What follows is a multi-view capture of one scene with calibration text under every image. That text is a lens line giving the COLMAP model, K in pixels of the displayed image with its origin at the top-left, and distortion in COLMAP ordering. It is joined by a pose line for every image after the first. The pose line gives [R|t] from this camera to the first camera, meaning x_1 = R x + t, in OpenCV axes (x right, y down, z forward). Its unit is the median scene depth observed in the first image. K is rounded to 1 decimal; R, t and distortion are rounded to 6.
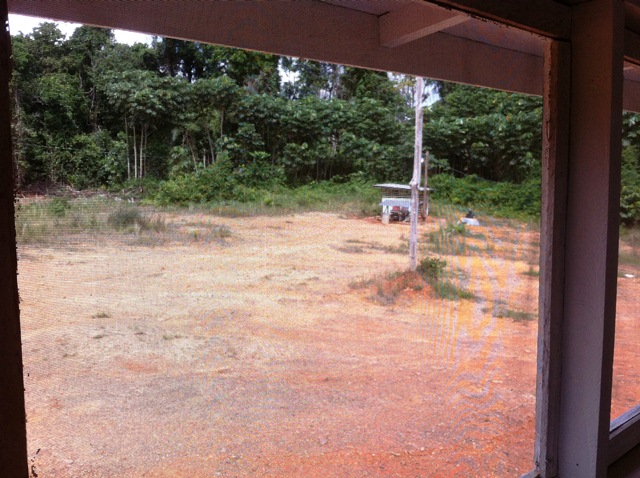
lens RADIAL K [[613.9, 0, 319.6], [0, 613.9, 238.6], [0, 0, 1]] dist [-0.022477, 0.000000]
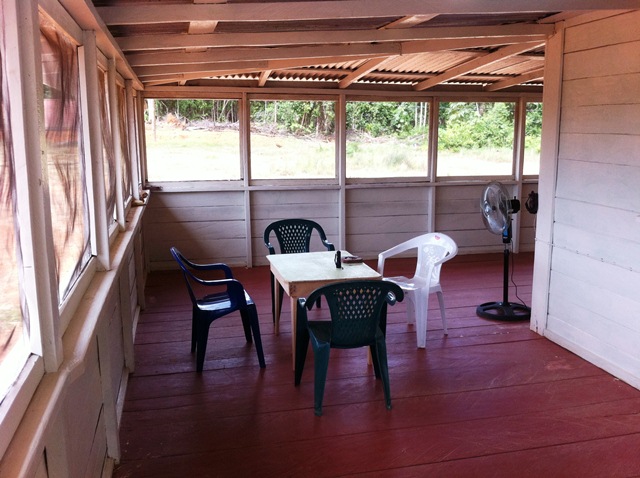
lens RADIAL K [[613.9, 0, 319.9], [0, 613.9, 238.6], [0, 0, 1]] dist [-0.022477, 0.000000]
pose [[0.887656, 0.079245, -0.453638, 0.059478], [-0.041271, 0.994808, 0.093024, 0.008185], [0.458655, -0.063851, 0.886318, -0.084463]]
